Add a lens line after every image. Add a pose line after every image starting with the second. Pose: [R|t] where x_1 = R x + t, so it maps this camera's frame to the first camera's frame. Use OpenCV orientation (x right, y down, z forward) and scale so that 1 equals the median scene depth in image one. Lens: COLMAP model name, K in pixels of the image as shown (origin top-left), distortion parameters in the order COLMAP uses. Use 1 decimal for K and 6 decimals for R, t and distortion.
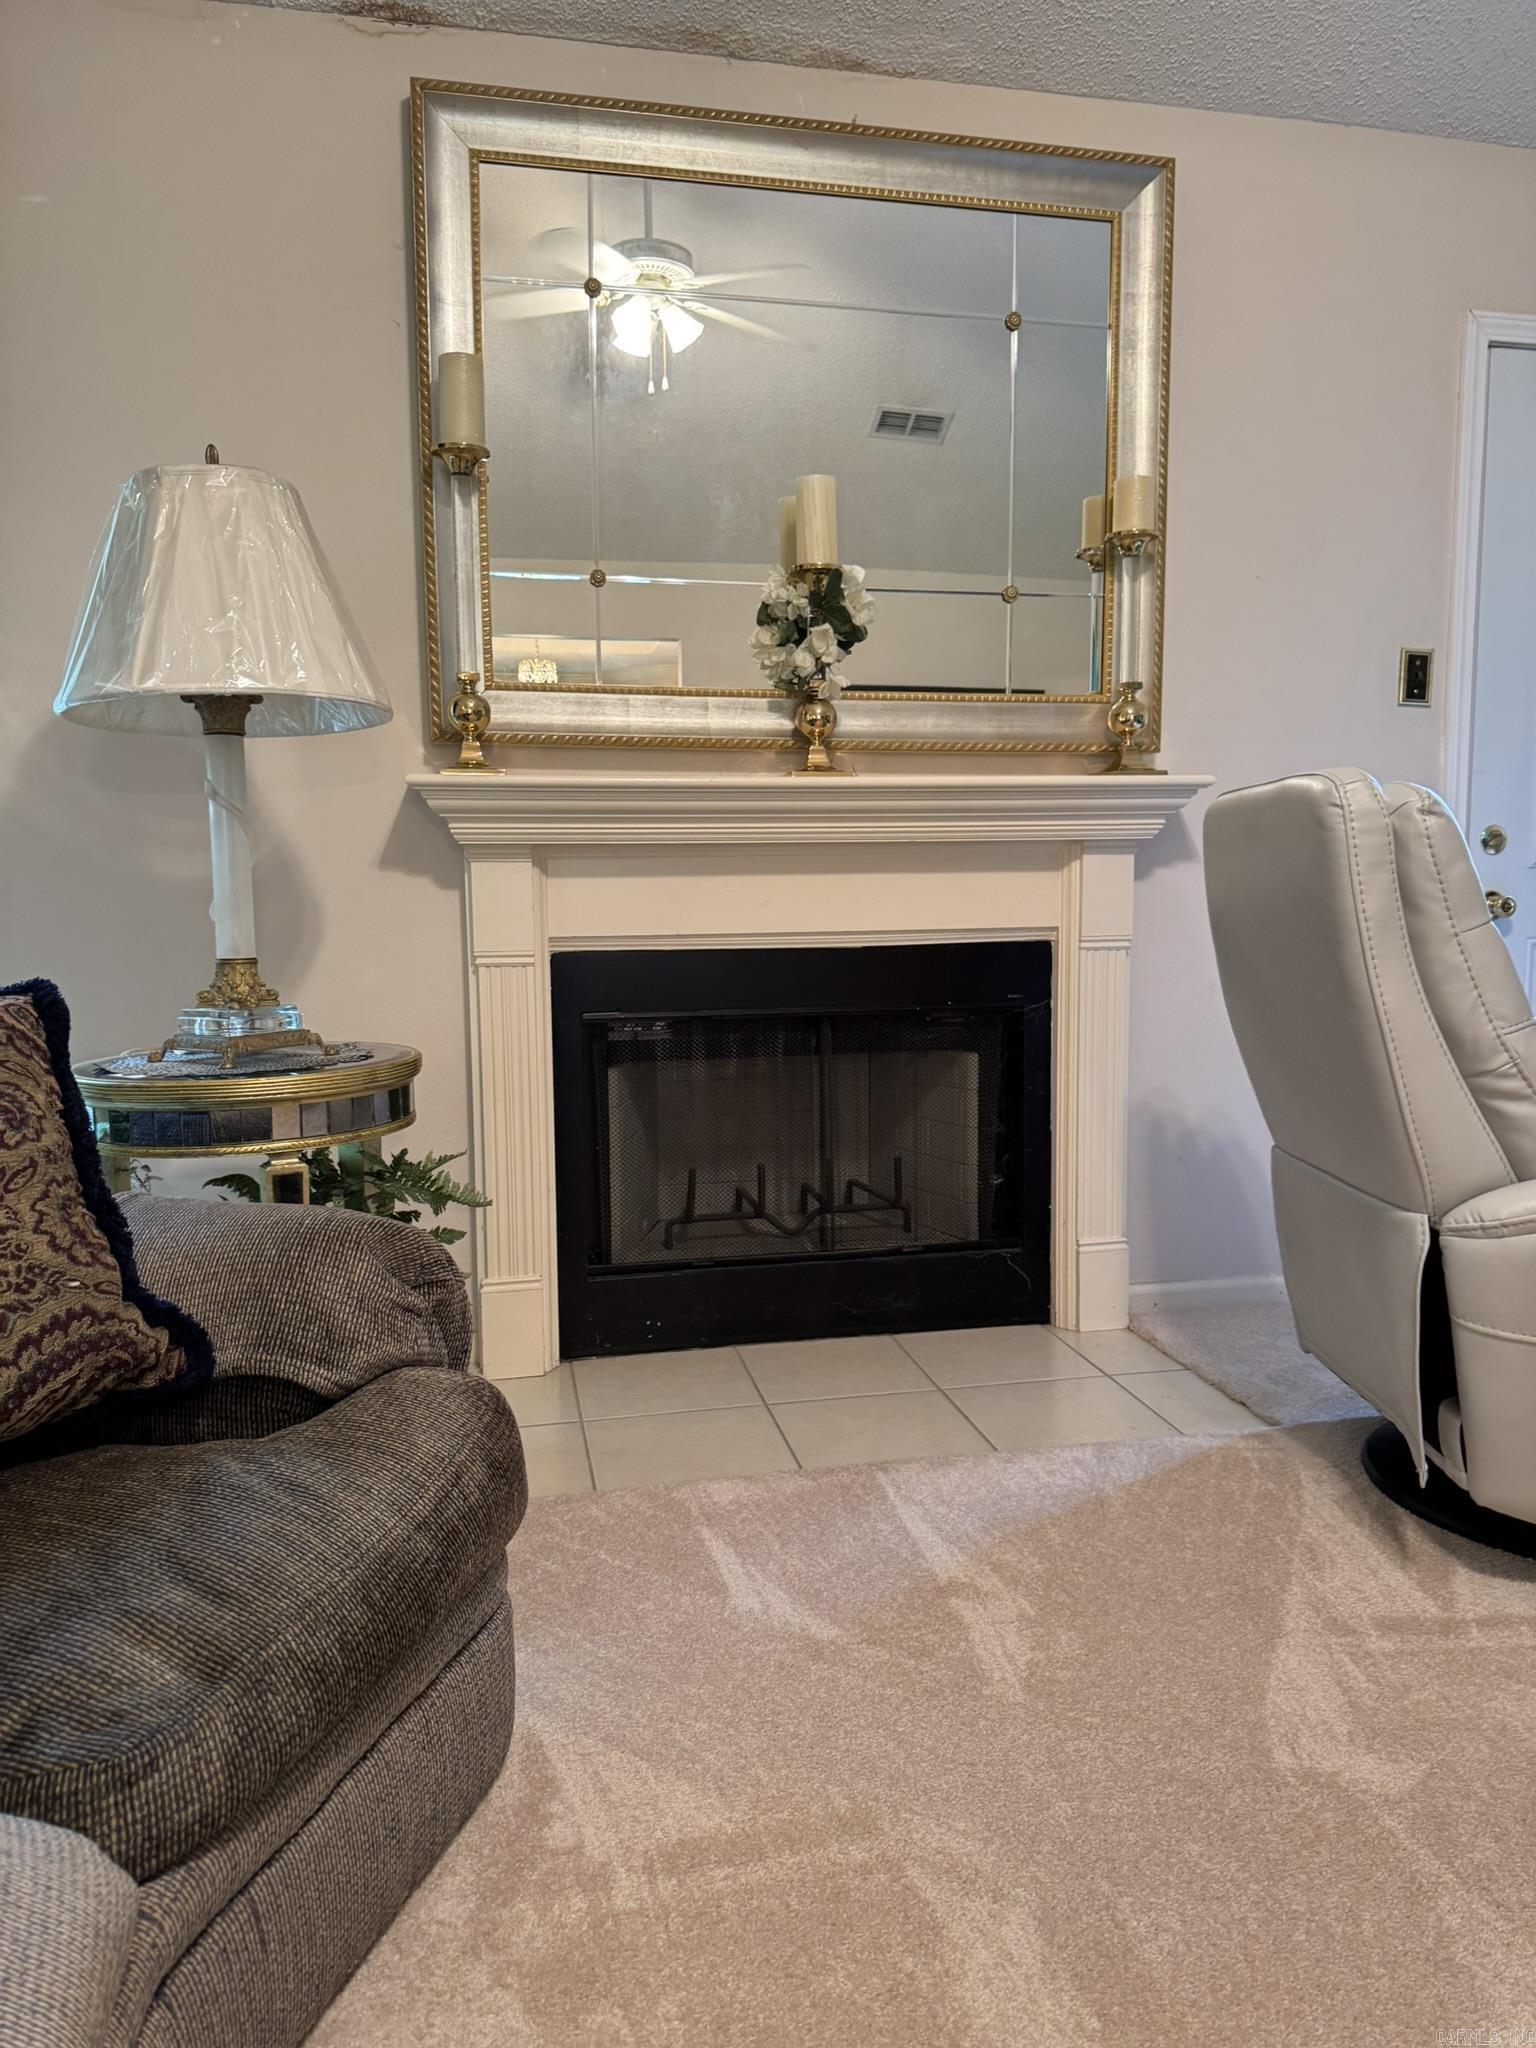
lens RADIAL K [[1455.0, 0, 767.3], [0, 1455.0, 1040.0], [0, 0, 1]] dist [0.085040, -0.153231]
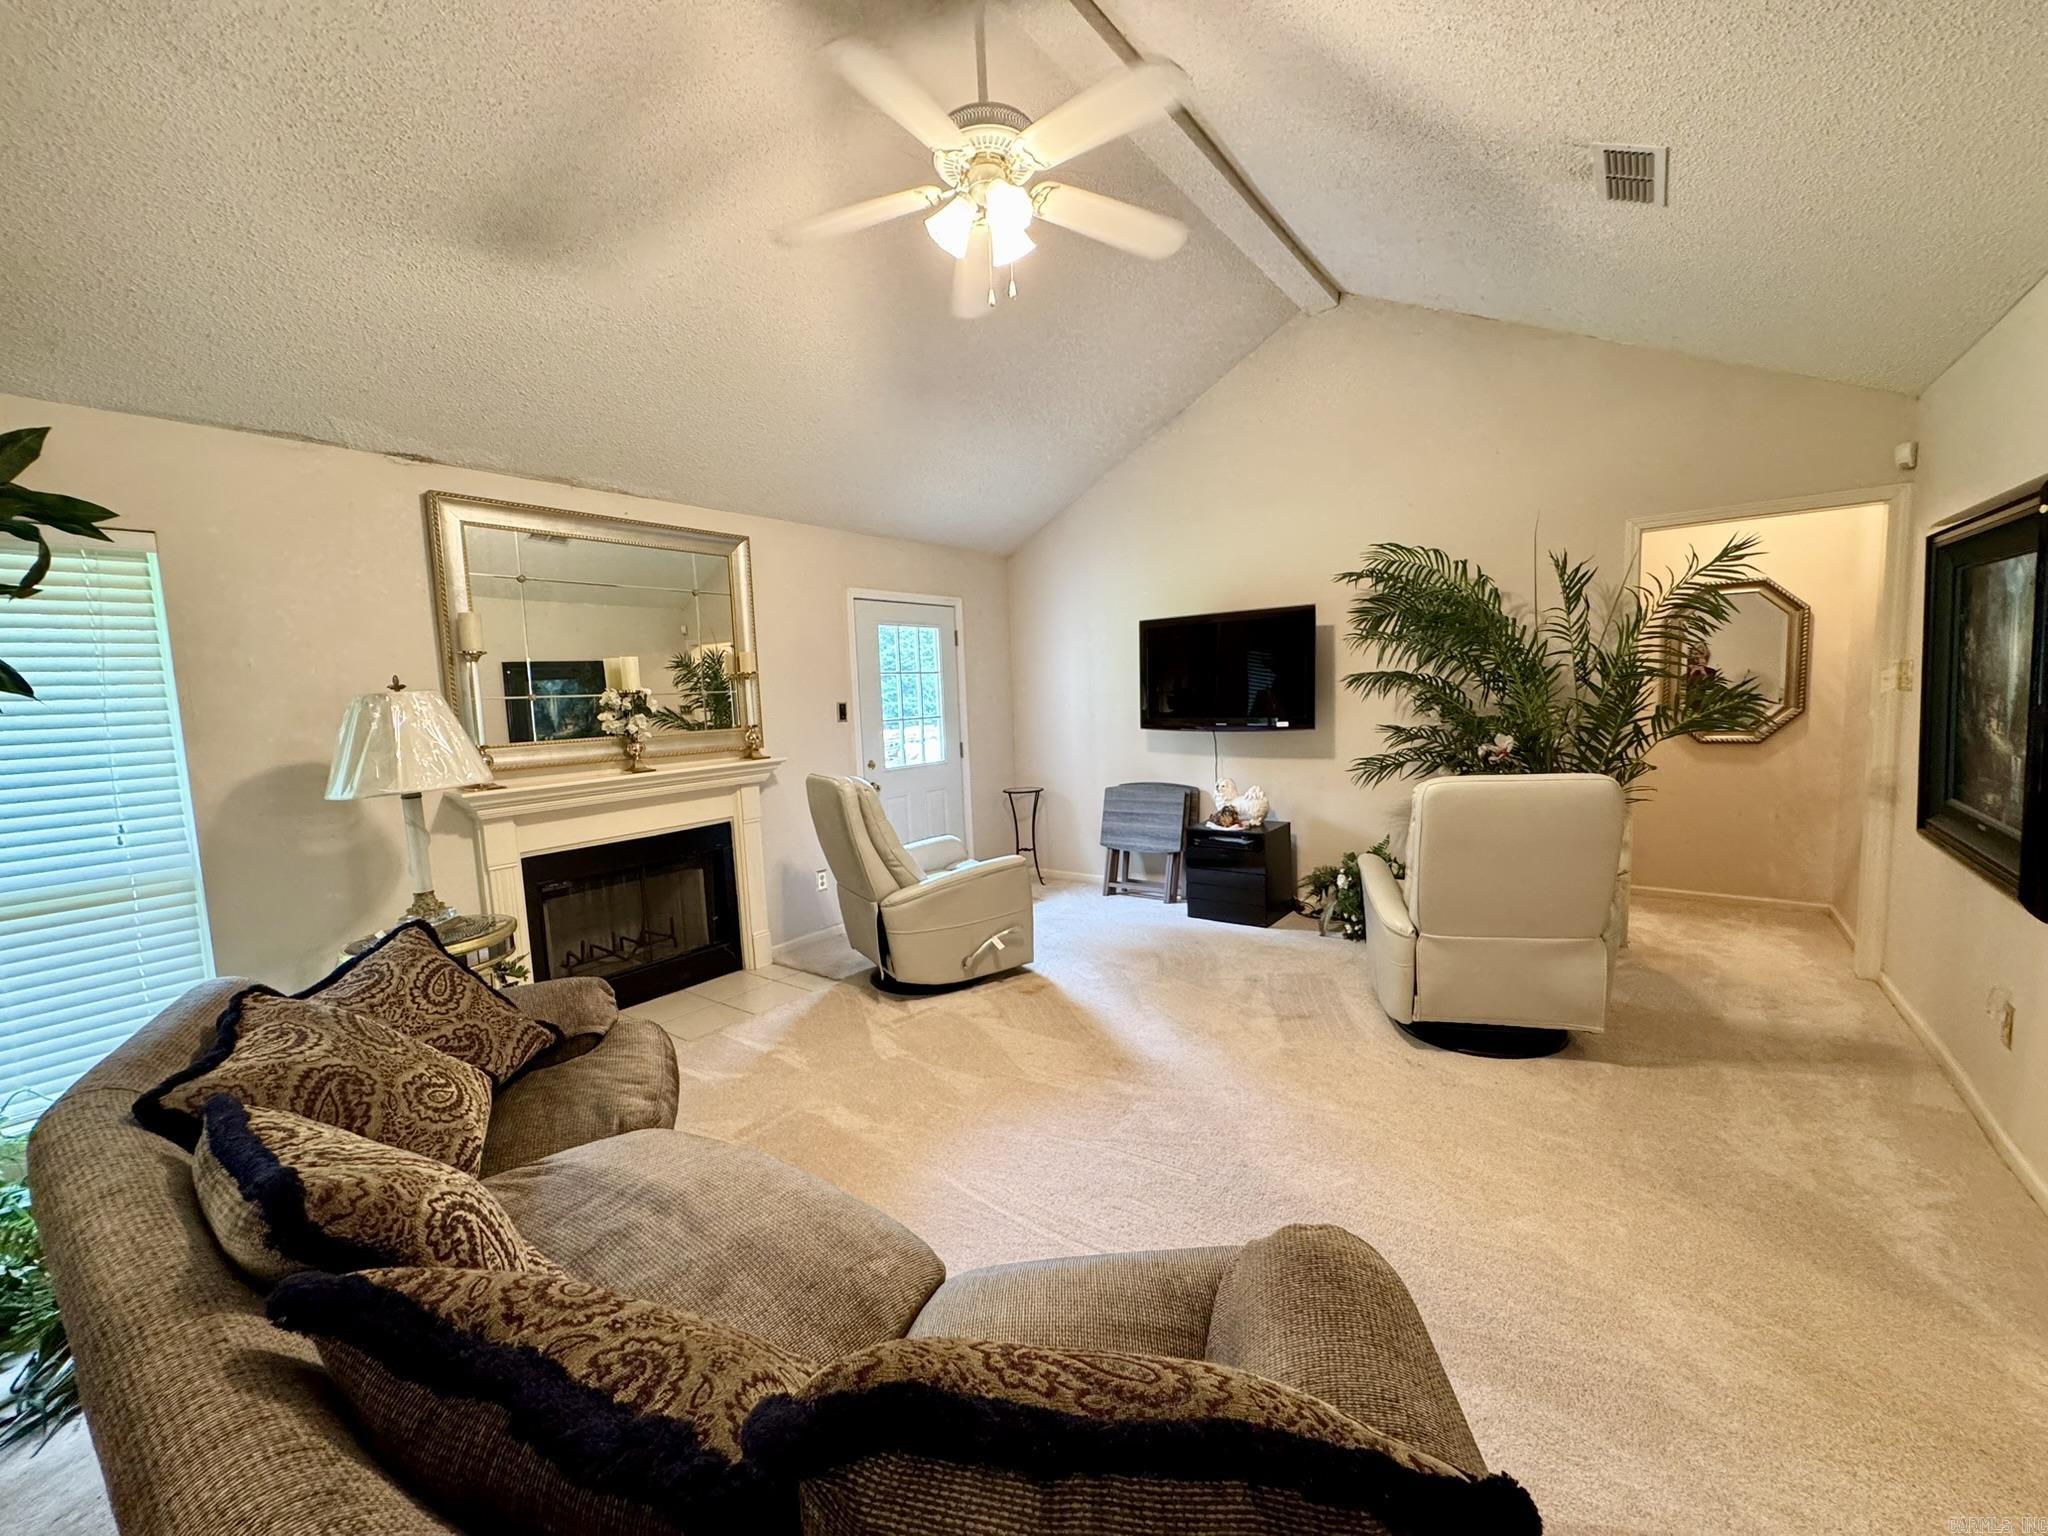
lens RADIAL K [[822.1, 0, 1048.2], [0, 822.1, 764.4], [0, 0, 1]] dist [-0.002563, -0.000193]
pose [[0.736768, -0.086057, 0.670647, -0.415550], [0.113155, 0.993572, 0.003184, -0.126218], [-0.666611, 0.073541, 0.741770, -0.536057]]
